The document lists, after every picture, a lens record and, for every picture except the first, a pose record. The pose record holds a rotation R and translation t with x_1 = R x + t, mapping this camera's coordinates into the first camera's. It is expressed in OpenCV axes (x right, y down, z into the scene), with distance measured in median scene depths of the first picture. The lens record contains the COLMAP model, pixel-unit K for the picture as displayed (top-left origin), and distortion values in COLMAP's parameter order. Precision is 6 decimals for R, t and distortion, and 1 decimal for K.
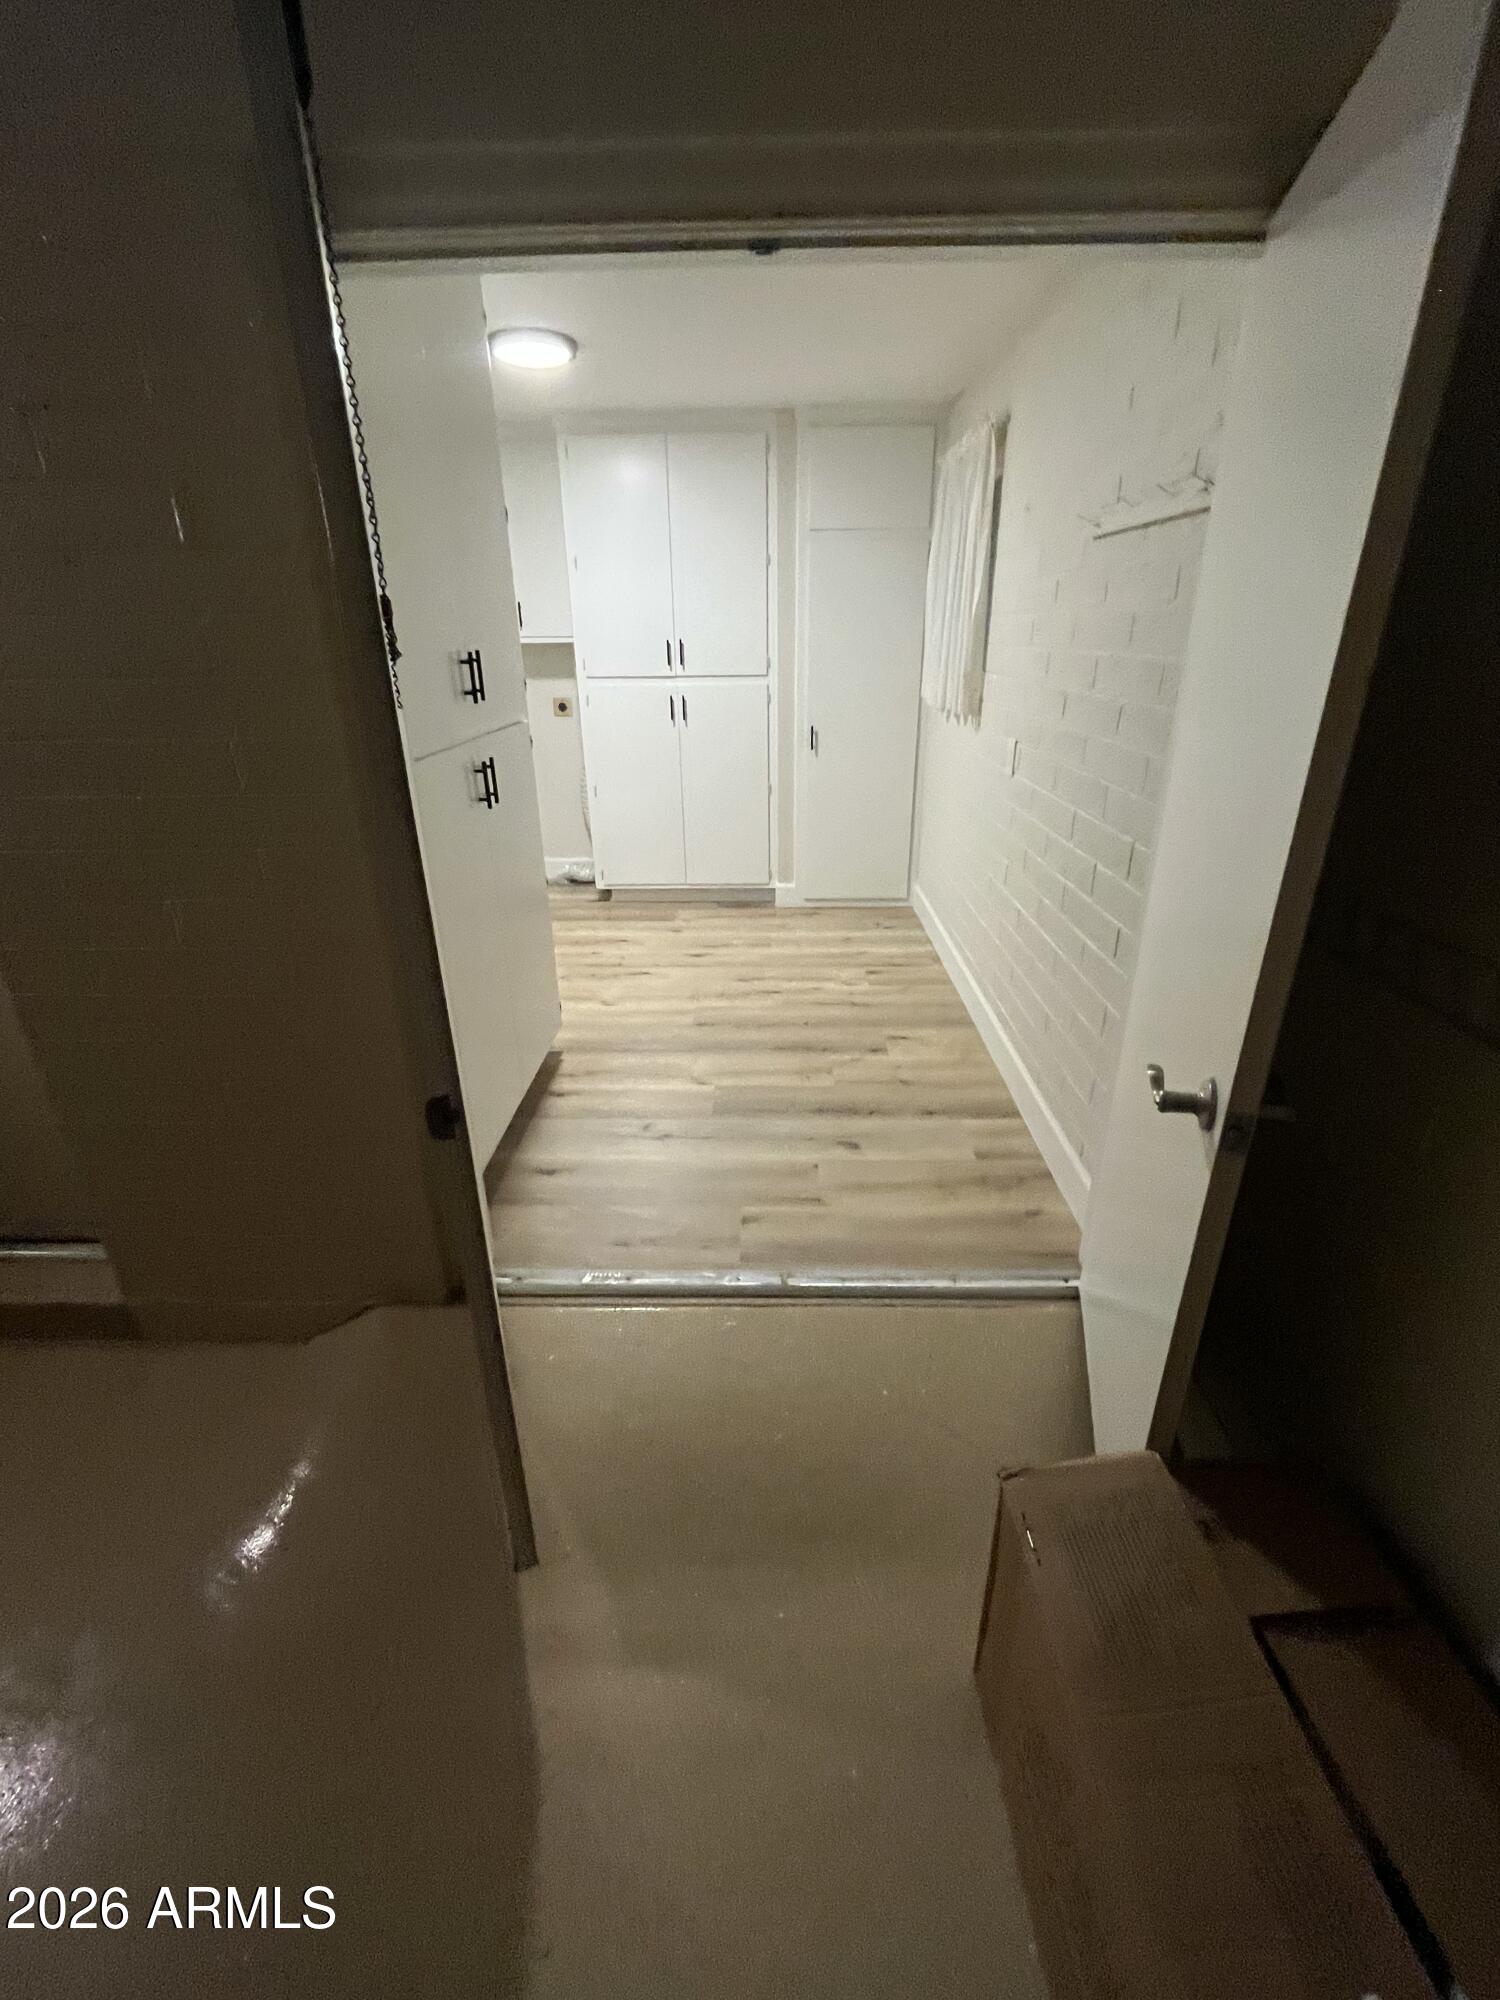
lens RADIAL K [[838.7, 0, 750.0], [0, 838.7, 1000.0], [0, 0, 1]] dist [0.000298, 0.000050]
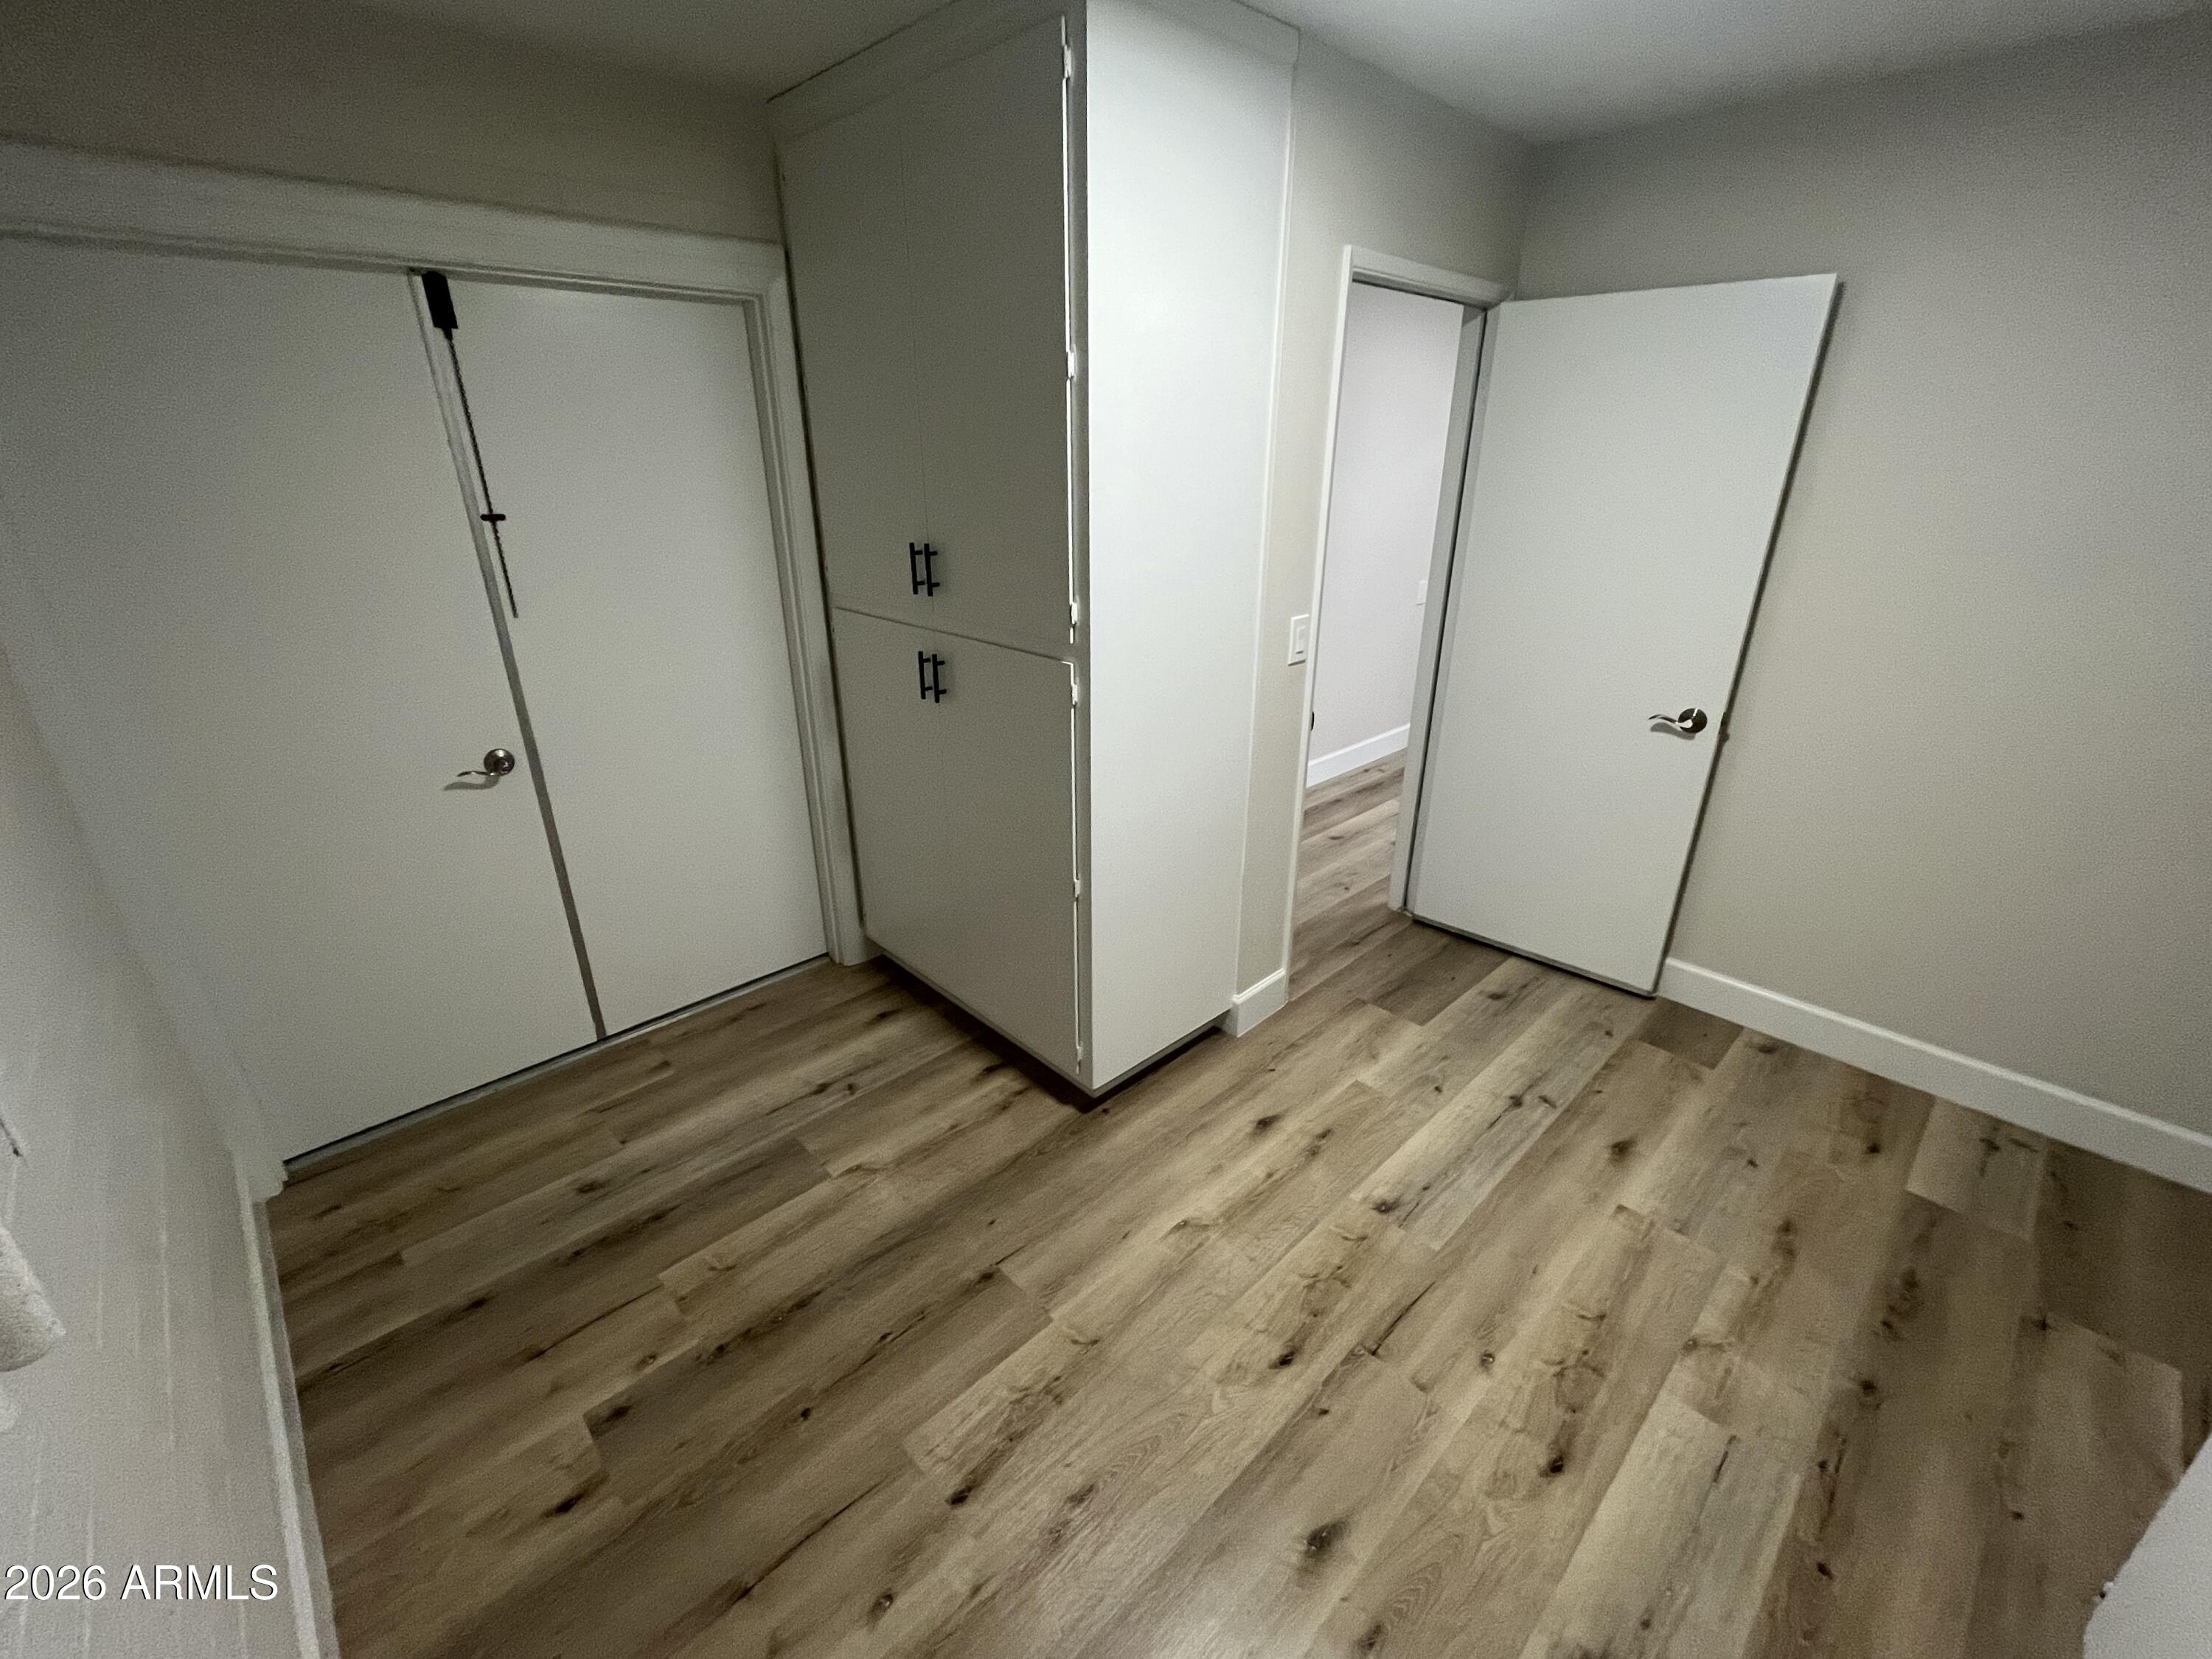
lens RADIAL K [[946.5, 0, 1093.5], [0, 946.5, 834.0], [0, 0, 1]] dist [0.000890, 0.000131]
pose [[-0.713725, 0.287754, -0.638588, 0.165717], [-0.268226, 0.729927, 0.628698, -0.486213], [0.647033, 0.620003, -0.443784, 0.976863]]
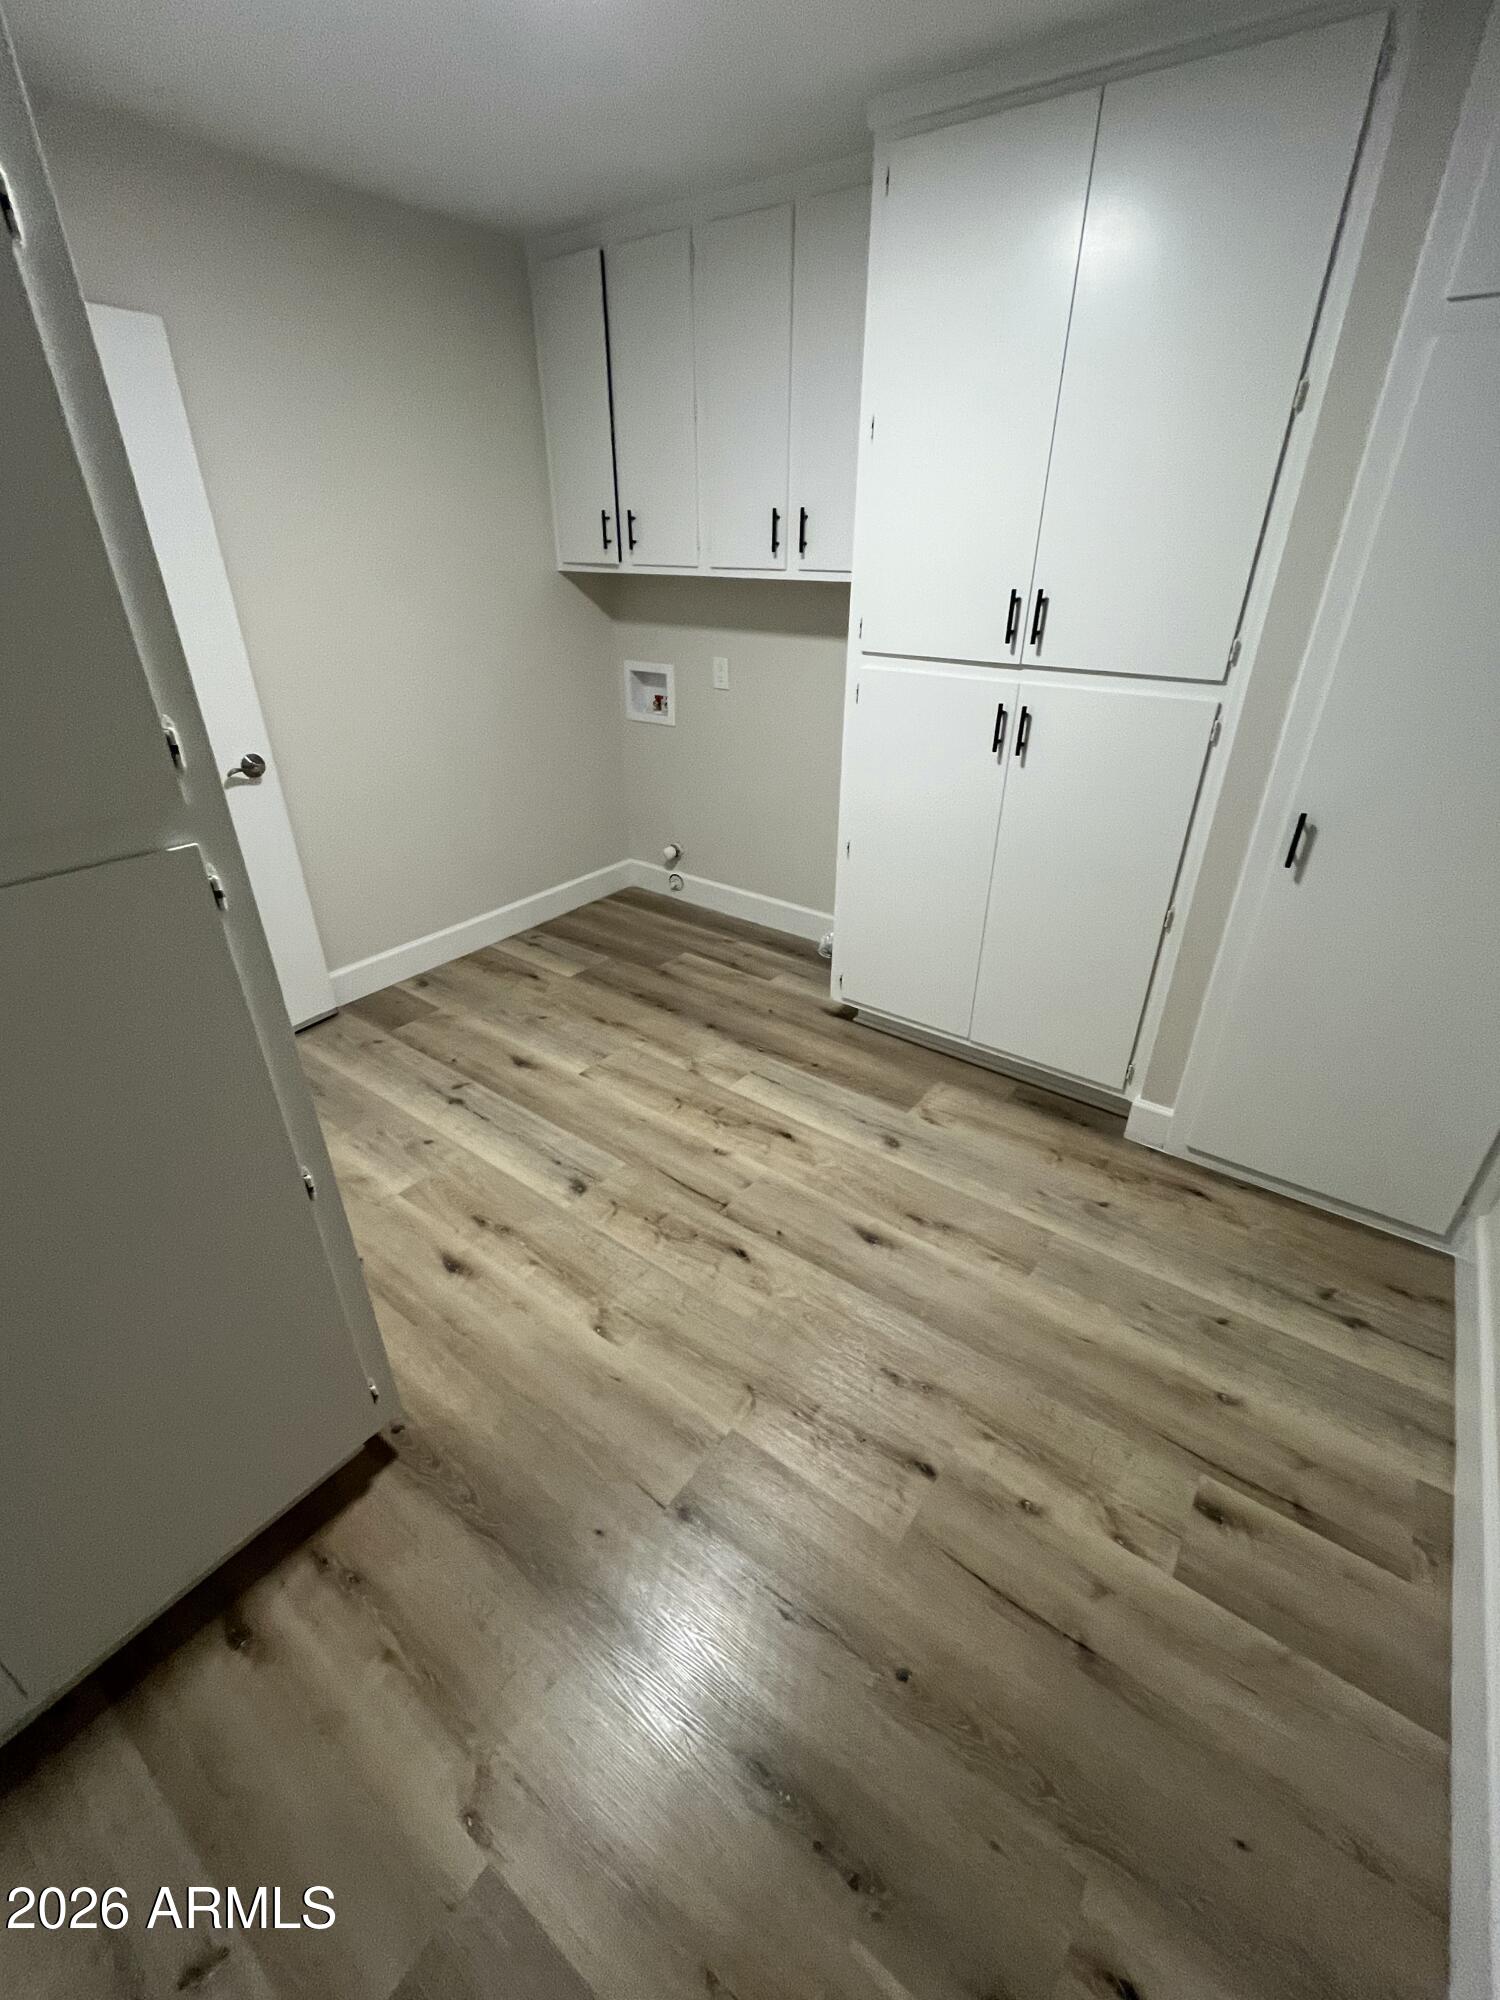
lens RADIAL K [[855.8, 0, 762.0], [0, 855.8, 995.0], [0, 0, 1]] dist [0.000890, 0.000131]
pose [[0.819671, 0.289034, -0.494570, 0.100595], [-0.248702, 0.957316, 0.147286, -0.263618], [0.516030, 0.002274, 0.856567, 0.548744]]
